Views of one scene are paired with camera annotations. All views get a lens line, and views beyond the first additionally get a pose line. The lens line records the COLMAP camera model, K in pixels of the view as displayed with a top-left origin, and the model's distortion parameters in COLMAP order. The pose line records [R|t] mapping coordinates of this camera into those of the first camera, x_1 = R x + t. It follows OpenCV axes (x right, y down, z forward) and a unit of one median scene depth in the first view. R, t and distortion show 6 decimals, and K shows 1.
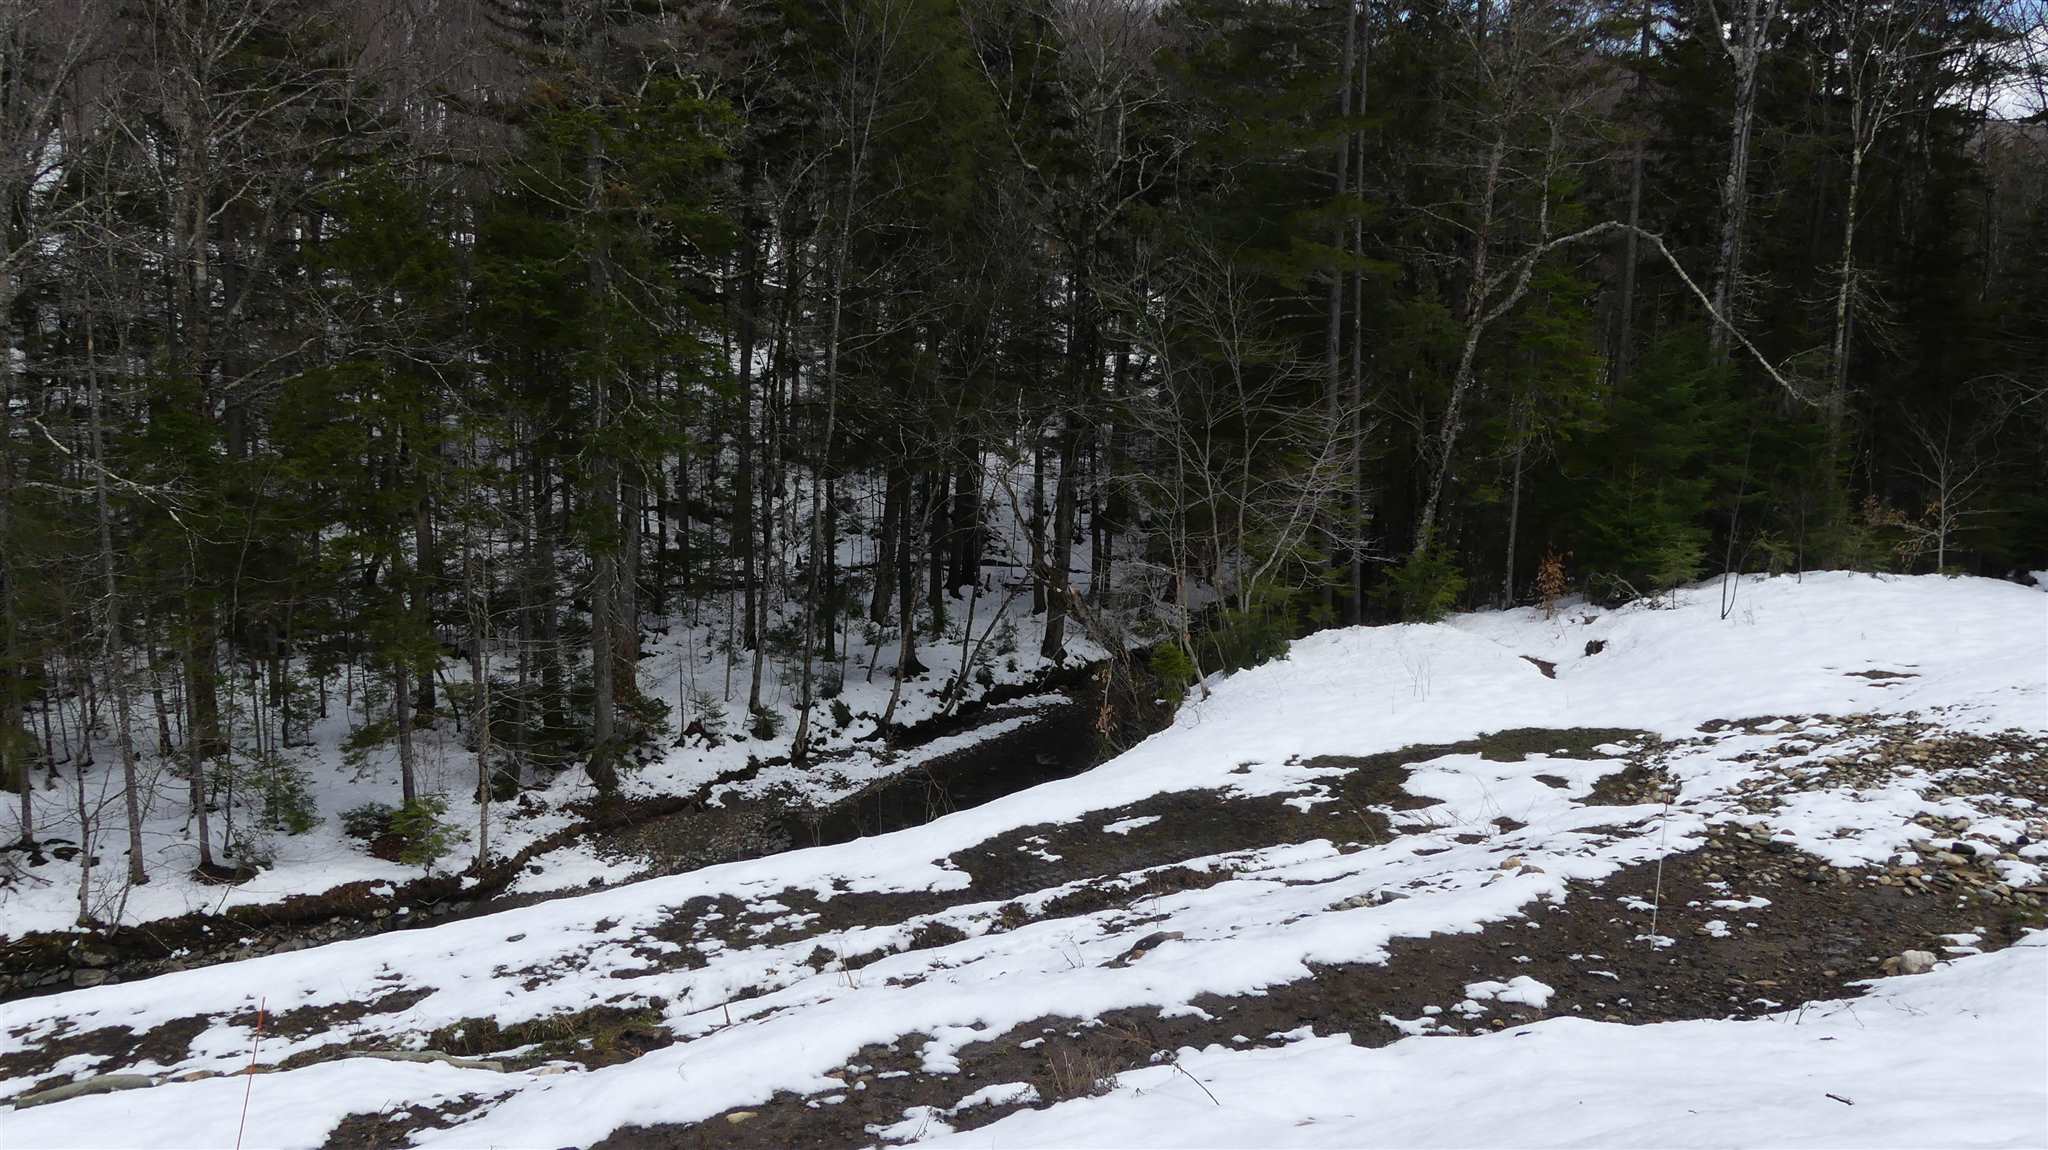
lens RADIAL K [[1644.8, 0, 1024.0], [0, 1644.8, 575.0], [0, 0, 1]] dist [-0.007240, -0.003452]
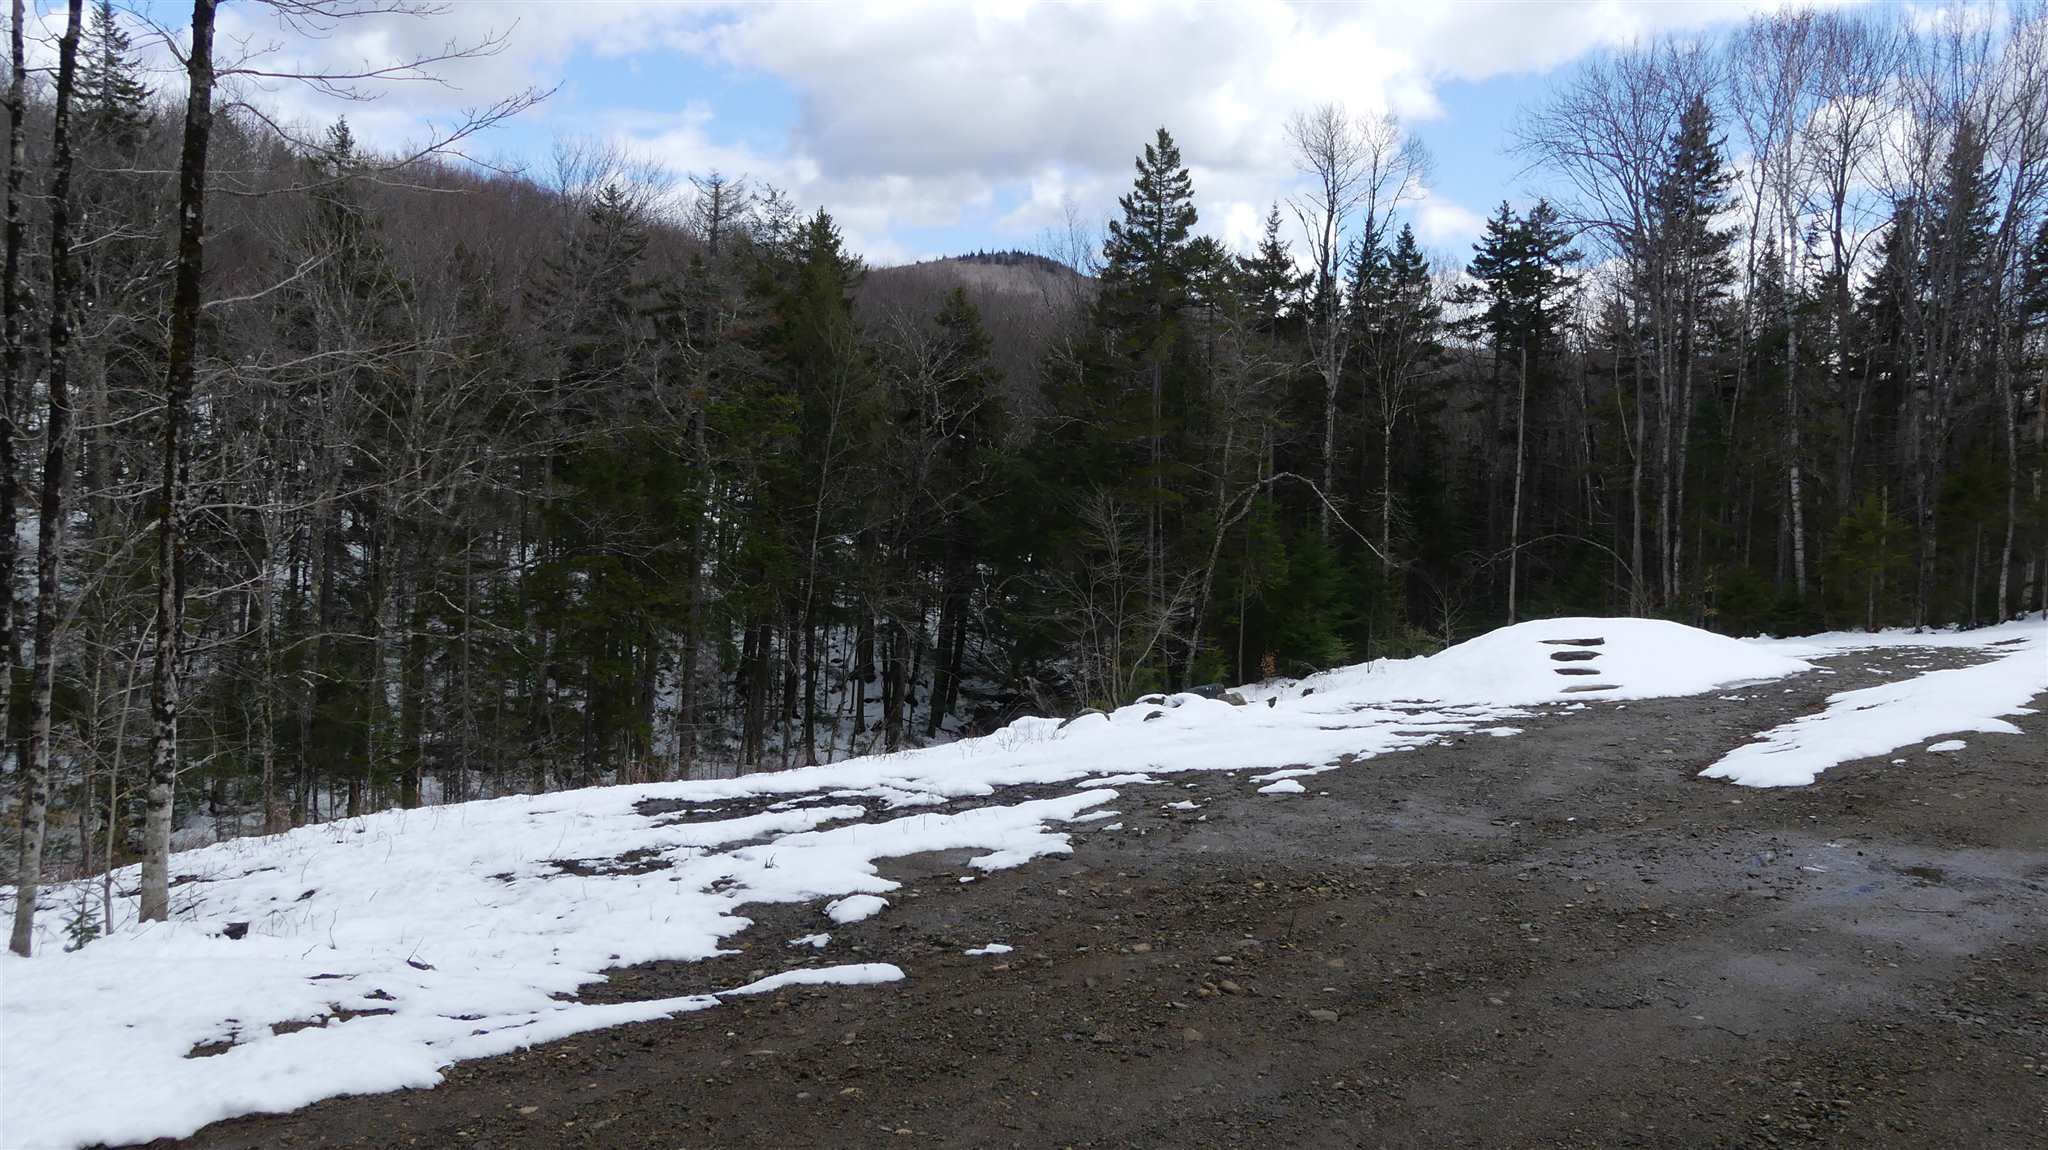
lens RADIAL K [[1619.0, 0, 1025.3], [0, 1619.0, 571.8], [0, 0, 1]] dist [0.005313, 0.003897]
pose [[0.955244, -0.018537, 0.295237, -0.413360], [0.053526, 0.992392, -0.110875, 0.074726], [-0.290936, 0.121715, 0.948969, -0.566062]]
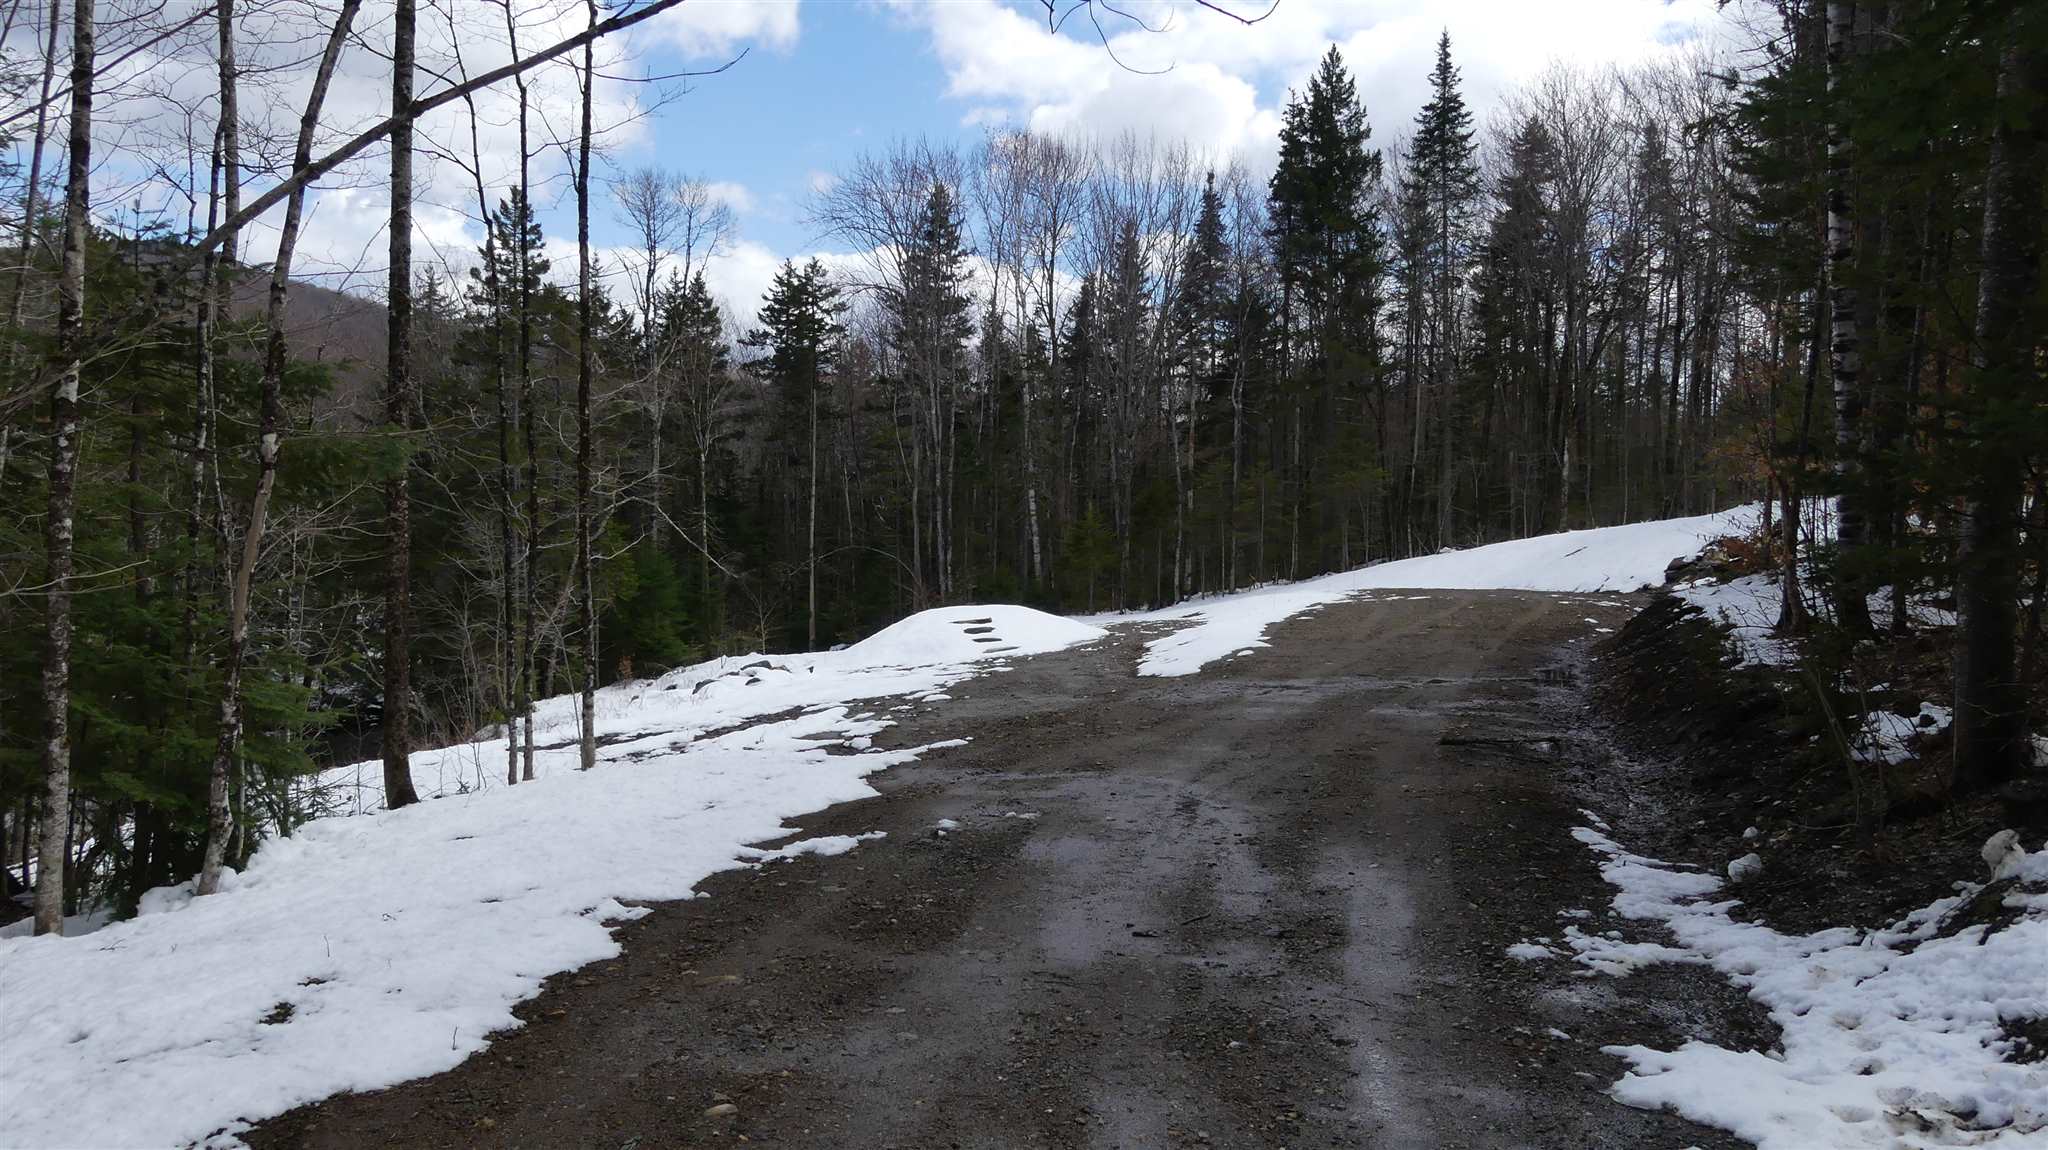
lens RADIAL K [[1644.8, 0, 1024.0], [0, 1644.8, 575.0], [0, 0, 1]] dist [-0.007240, -0.003452]
pose [[0.706085, -0.044771, 0.706710, -0.686100], [0.134059, 0.988403, -0.071324, 0.088827], [-0.695322, 0.145102, 0.703899, -0.714419]]
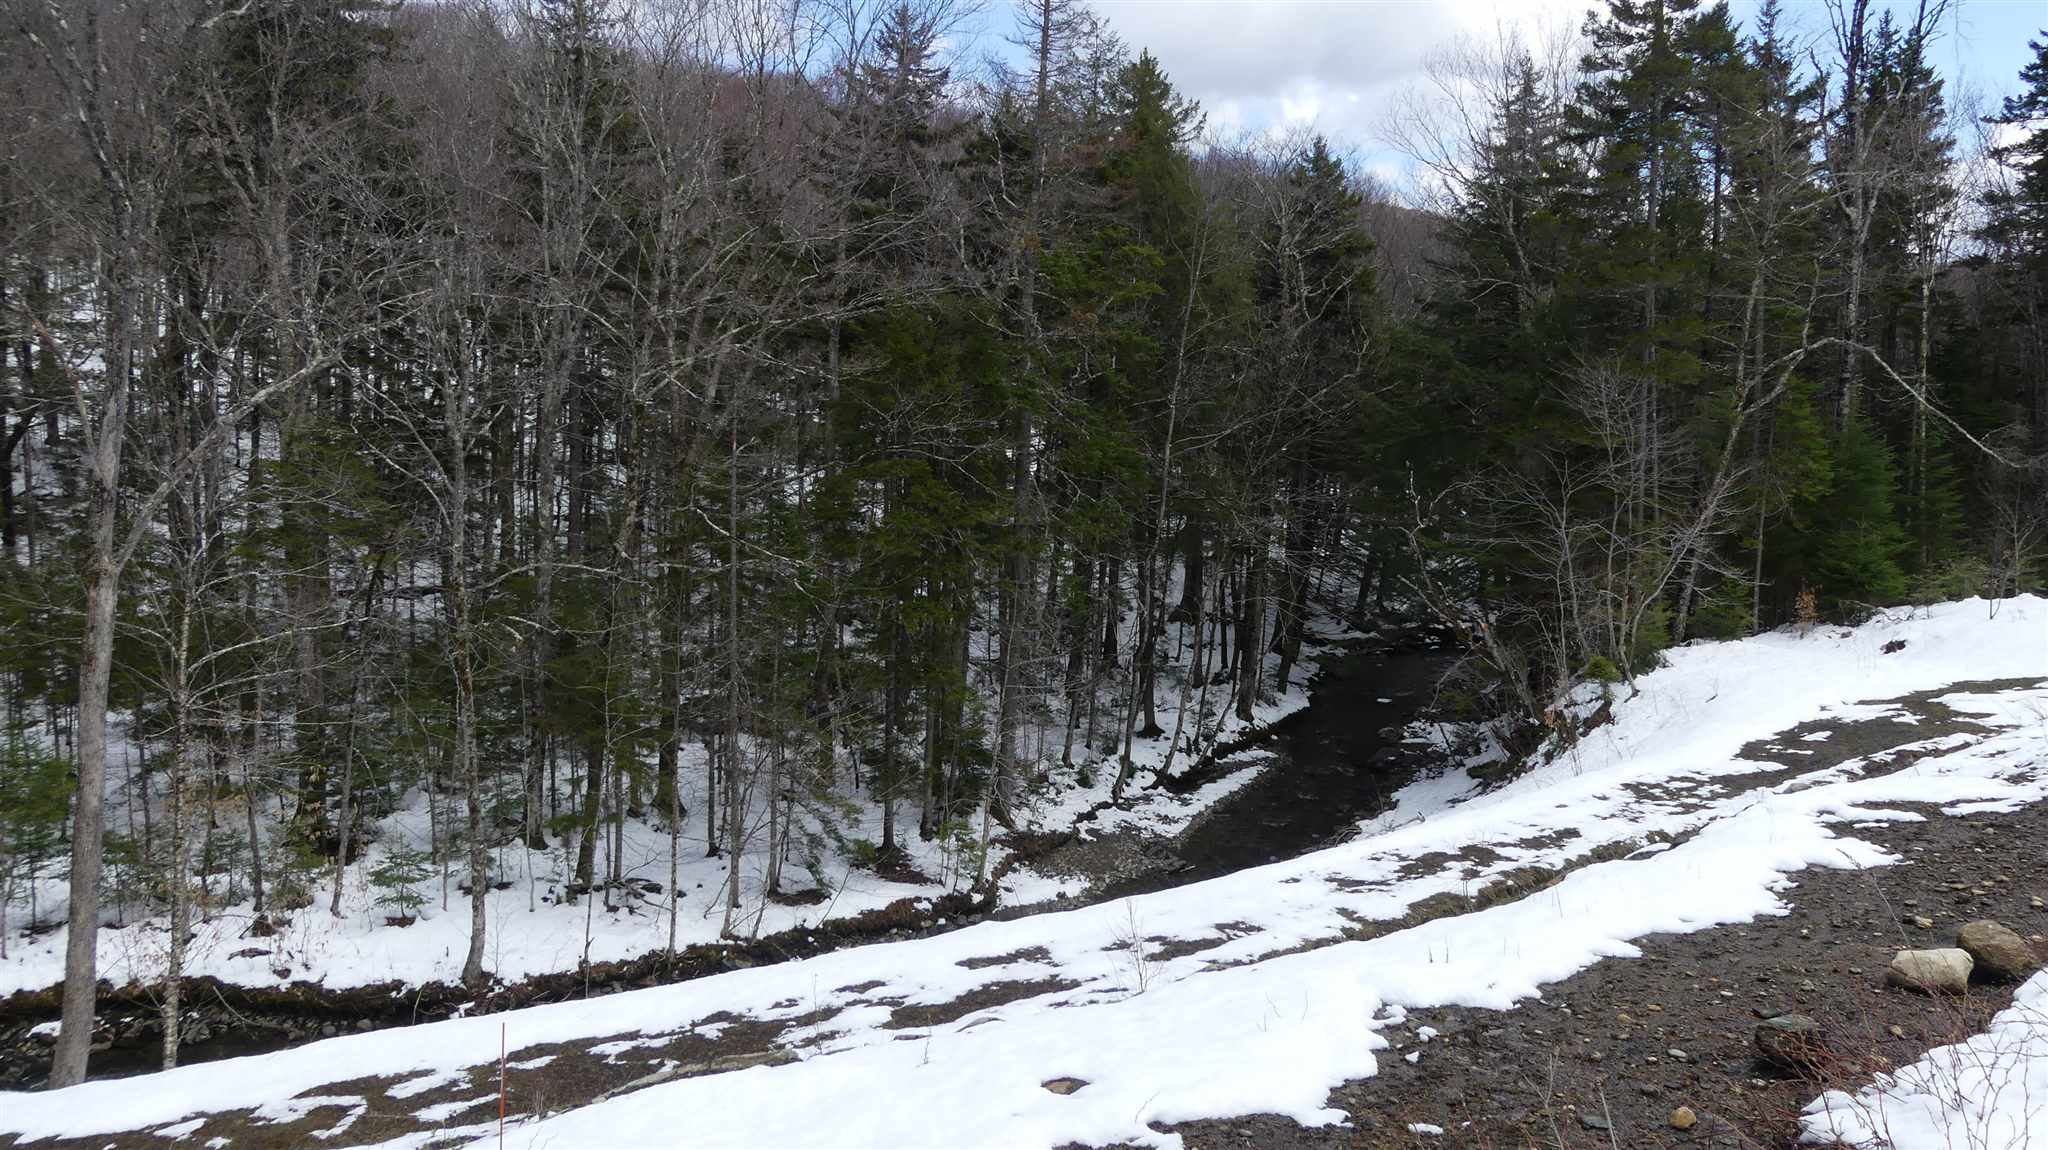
lens RADIAL K [[1609.0, 0, 1024.0], [0, 1609.0, 575.0], [0, 0, 1]] dist [-0.038321, -0.000077]
pose [[0.989910, -0.033079, 0.137784, -0.419853], [0.044170, 0.995956, -0.078231, 0.043675], [-0.134639, 0.083528, 0.987368, -0.152769]]
